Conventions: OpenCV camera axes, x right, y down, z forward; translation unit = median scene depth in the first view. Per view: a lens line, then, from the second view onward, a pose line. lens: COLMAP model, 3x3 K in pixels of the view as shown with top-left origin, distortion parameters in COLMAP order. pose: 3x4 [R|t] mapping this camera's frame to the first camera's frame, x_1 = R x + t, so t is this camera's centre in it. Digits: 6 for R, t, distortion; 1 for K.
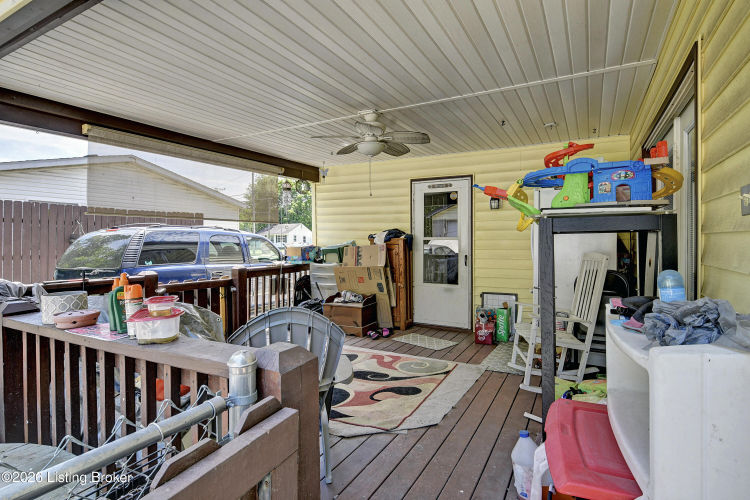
lens RADIAL K [[384.3, 0, 376.7], [0, 384.3, 248.5], [0, 0, 1]] dist [-0.005499, -0.000244]
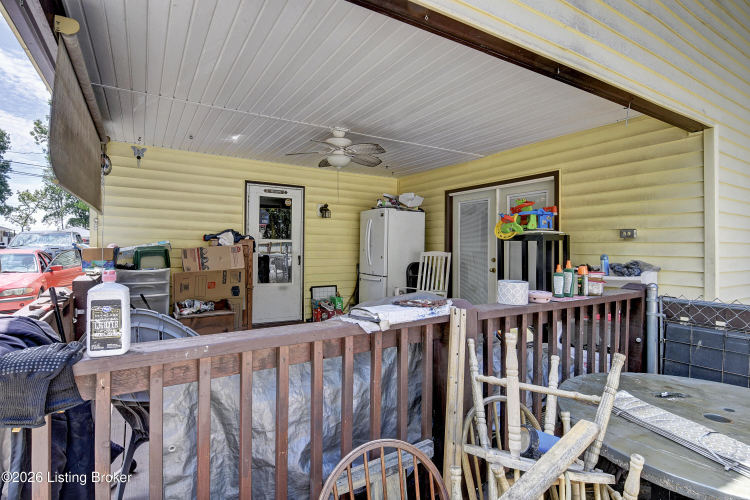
lens RADIAL K [[384.3, 0, 377.2], [0, 384.3, 247.2], [0, 0, 1]] dist [-0.005499, -0.000244]
pose [[0.488685, 0.007852, 0.872425, -0.640542], [0.006213, 0.999903, -0.012480, 0.007653], [-0.872438, 0.011519, 0.488589, 0.233842]]
